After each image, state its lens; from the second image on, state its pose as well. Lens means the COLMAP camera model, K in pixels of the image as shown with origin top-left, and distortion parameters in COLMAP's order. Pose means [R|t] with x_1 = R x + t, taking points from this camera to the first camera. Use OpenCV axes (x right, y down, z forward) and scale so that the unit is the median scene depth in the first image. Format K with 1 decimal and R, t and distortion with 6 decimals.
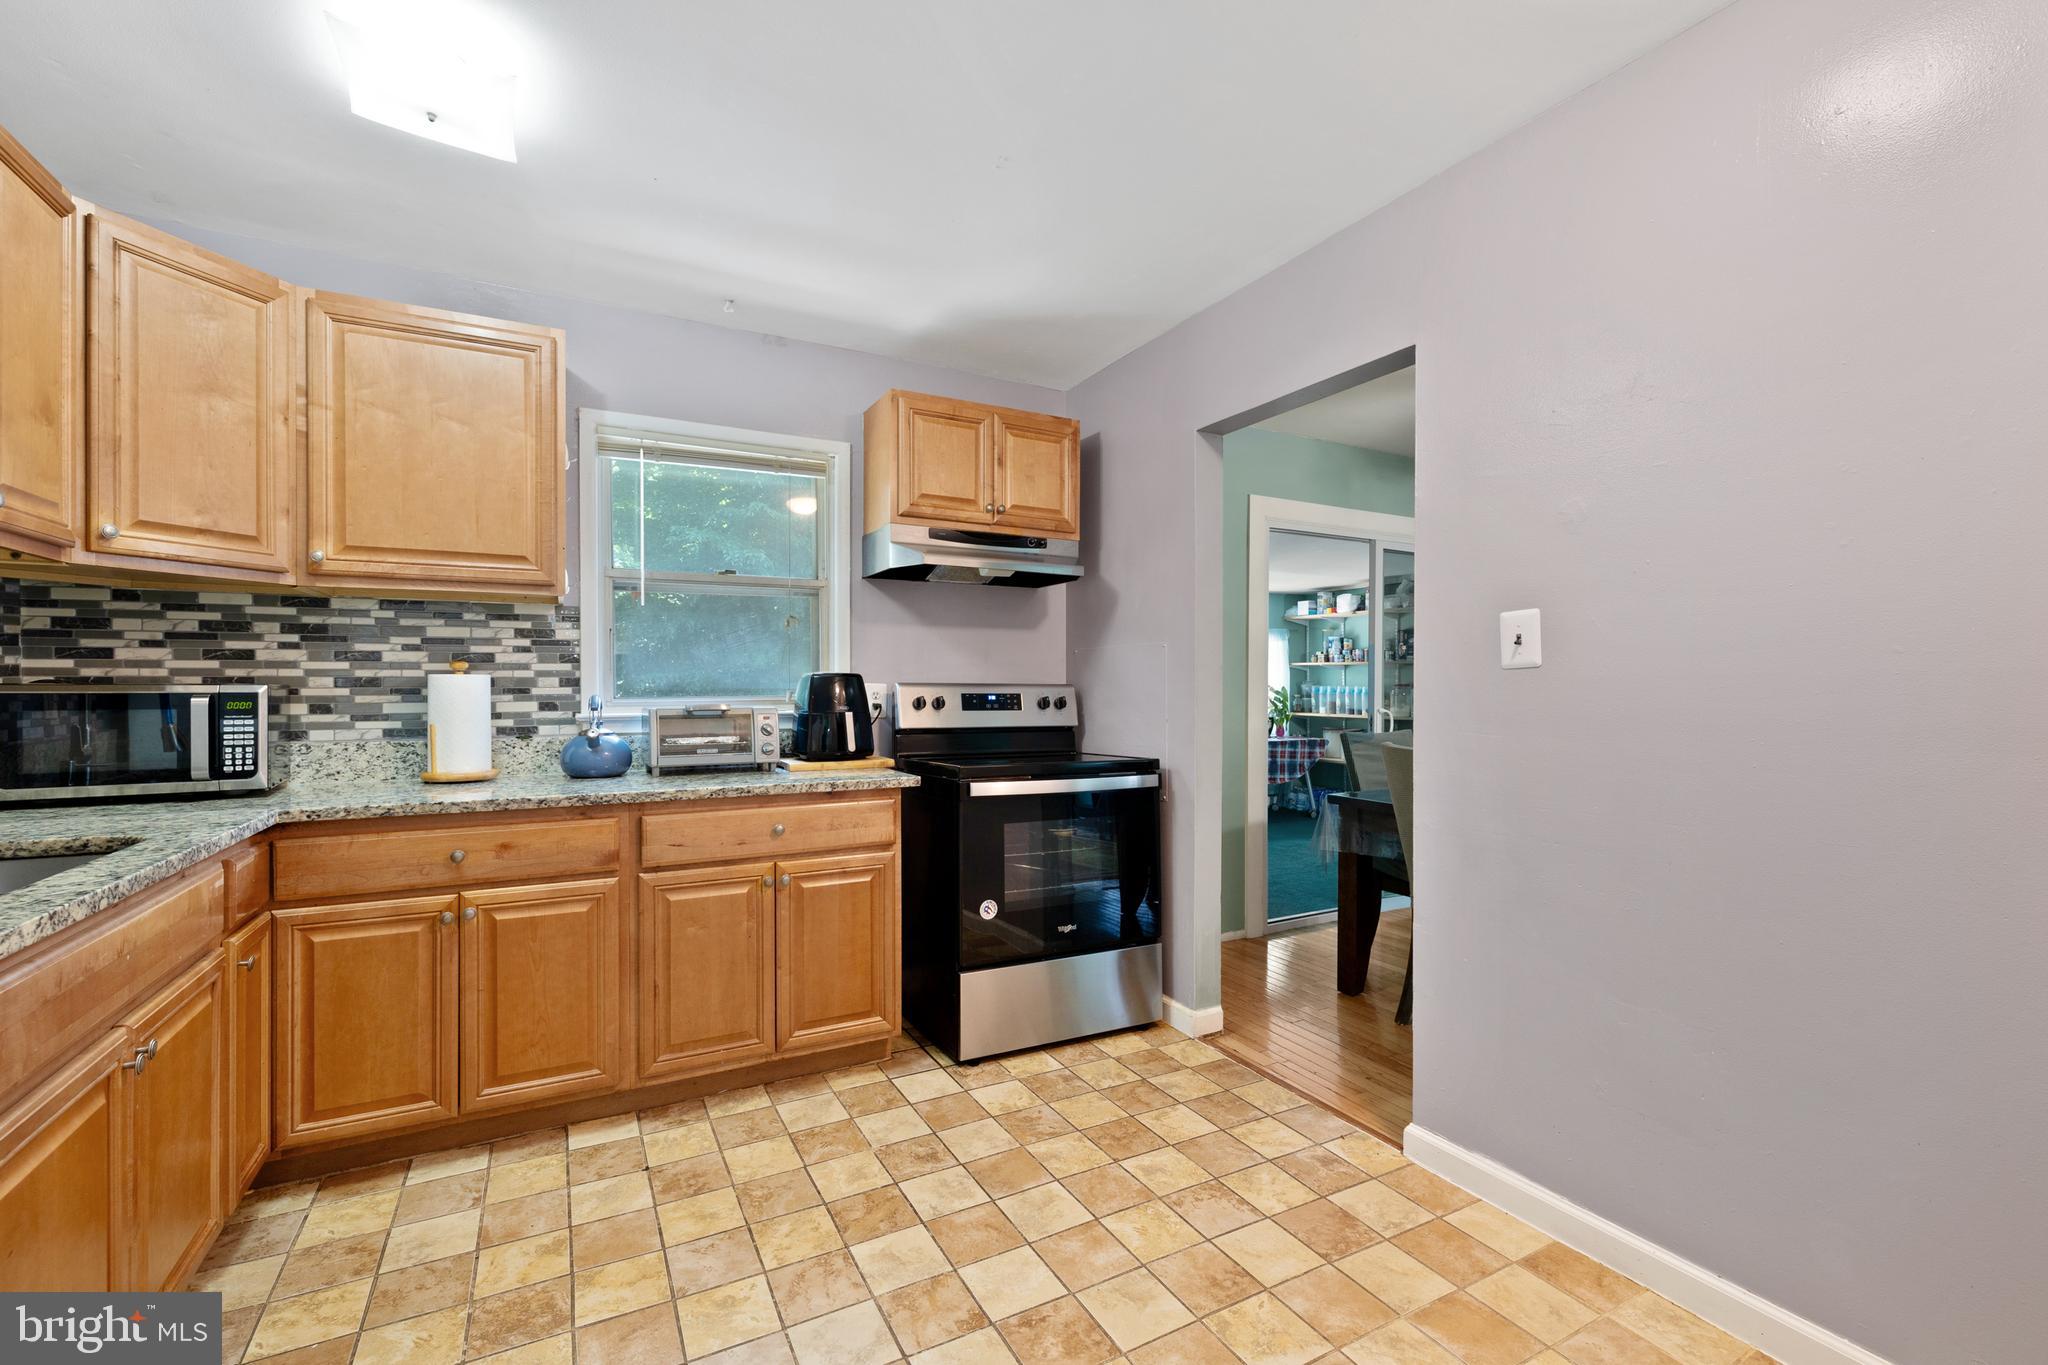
lens RADIAL K [[885.0, 0, 1022.5], [0, 885.0, 687.2], [0, 0, 1]] dist [-0.001352, -0.000305]
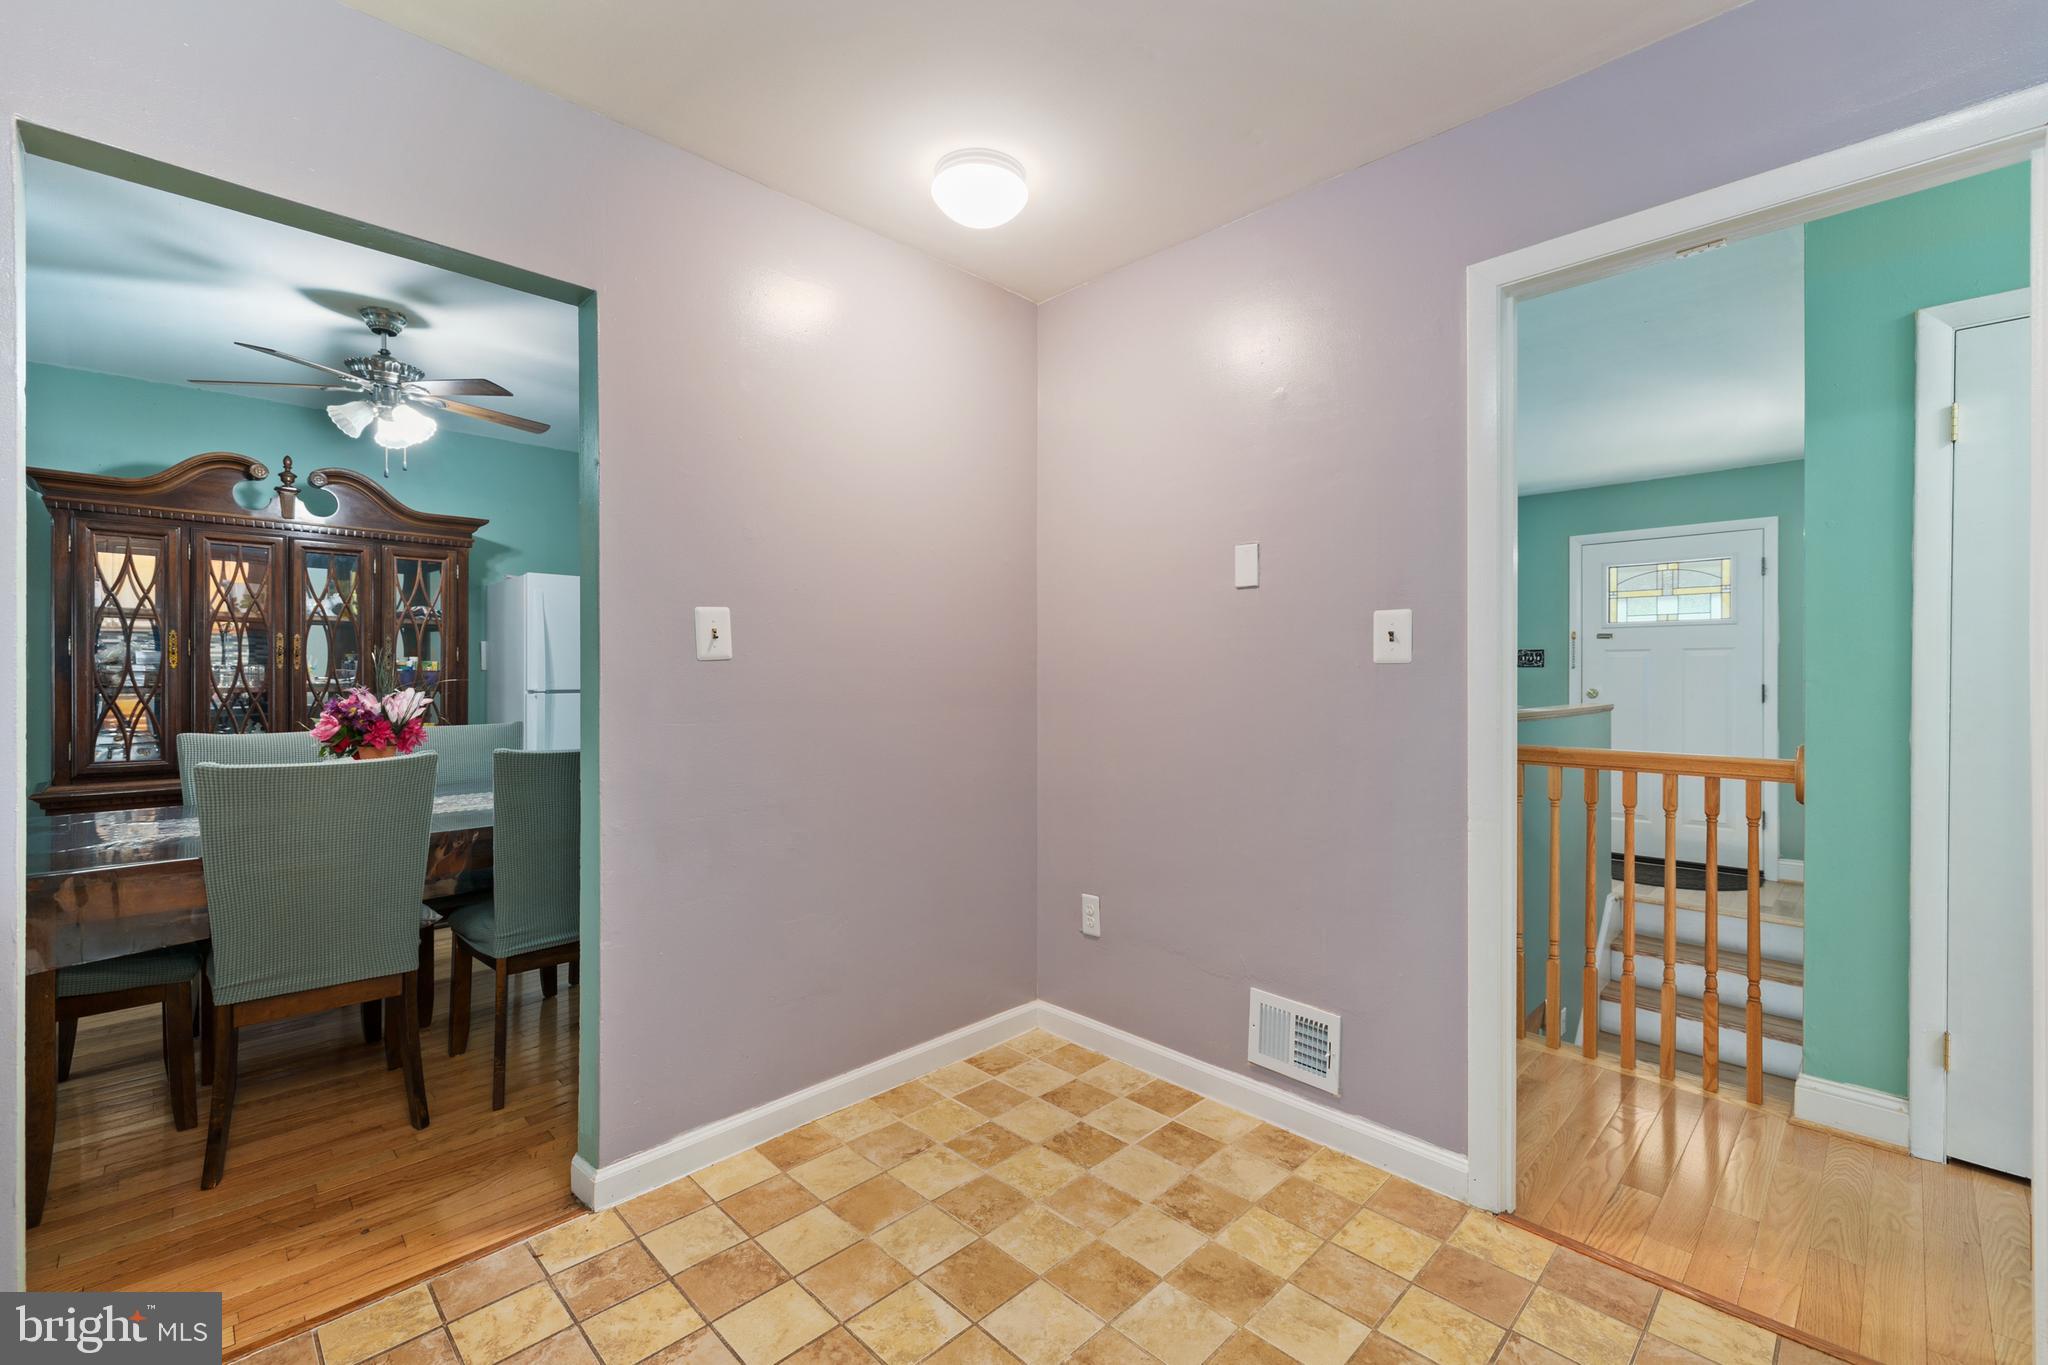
lens RADIAL K [[885.0, 0, 1013.9], [0, 885.0, 677.1], [0, 0, 1]] dist [-0.001352, -0.000305]
pose [[-0.311539, -0.011160, 0.950168, -0.594423], [-0.015296, 0.999860, 0.006729, -0.014421], [-0.950110, -0.012438, -0.311666, 1.005263]]
